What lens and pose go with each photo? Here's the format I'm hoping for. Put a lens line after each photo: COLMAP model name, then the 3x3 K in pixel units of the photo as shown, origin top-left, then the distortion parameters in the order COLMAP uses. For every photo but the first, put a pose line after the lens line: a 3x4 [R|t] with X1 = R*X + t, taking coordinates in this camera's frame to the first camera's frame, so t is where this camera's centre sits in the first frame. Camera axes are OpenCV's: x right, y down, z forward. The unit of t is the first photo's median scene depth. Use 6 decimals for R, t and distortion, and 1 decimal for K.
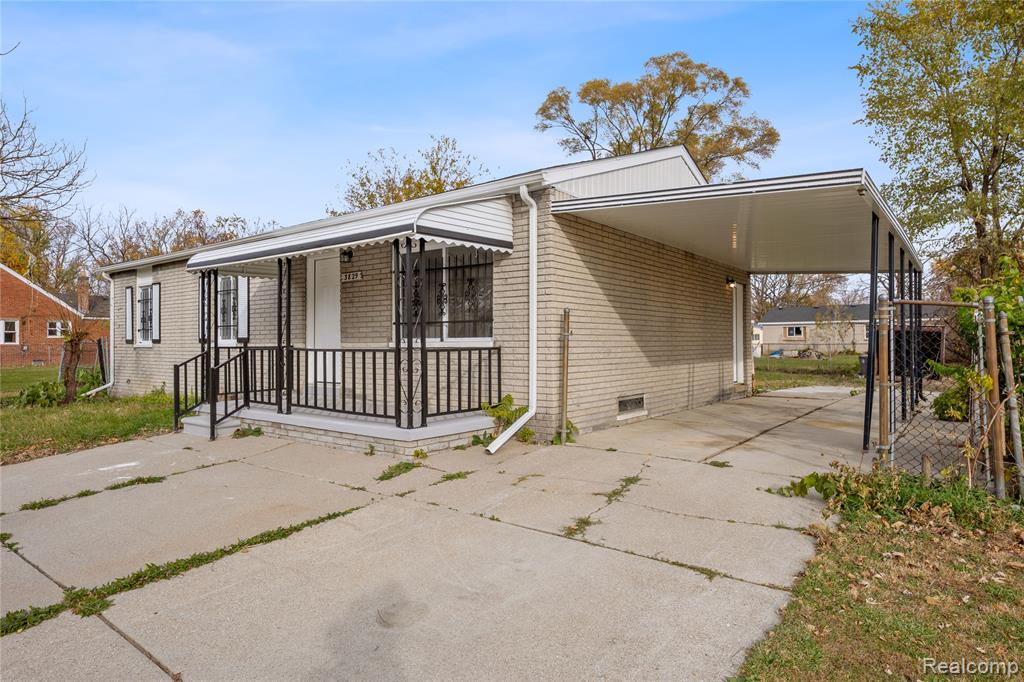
lens RADIAL K [[585.9, 0, 512.0], [0, 585.9, 341.0], [0, 0, 1]] dist [-0.000441, 0.000115]
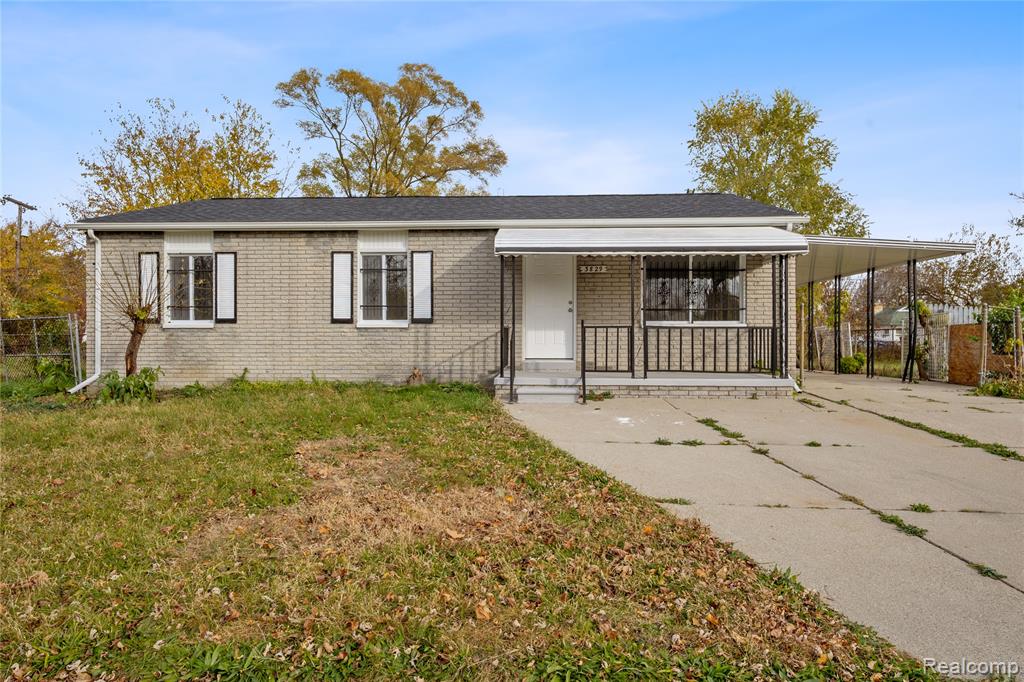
lens RADIAL K [[585.9, 0, 512.0], [0, 585.9, 341.0], [0, 0, 1]] dist [-0.000441, 0.000115]
pose [[0.829077, 0.001519, 0.559133, -0.188455], [-0.007080, 0.999945, 0.007781, 0.005188], [-0.559090, -0.010409, 0.829042, 0.015954]]
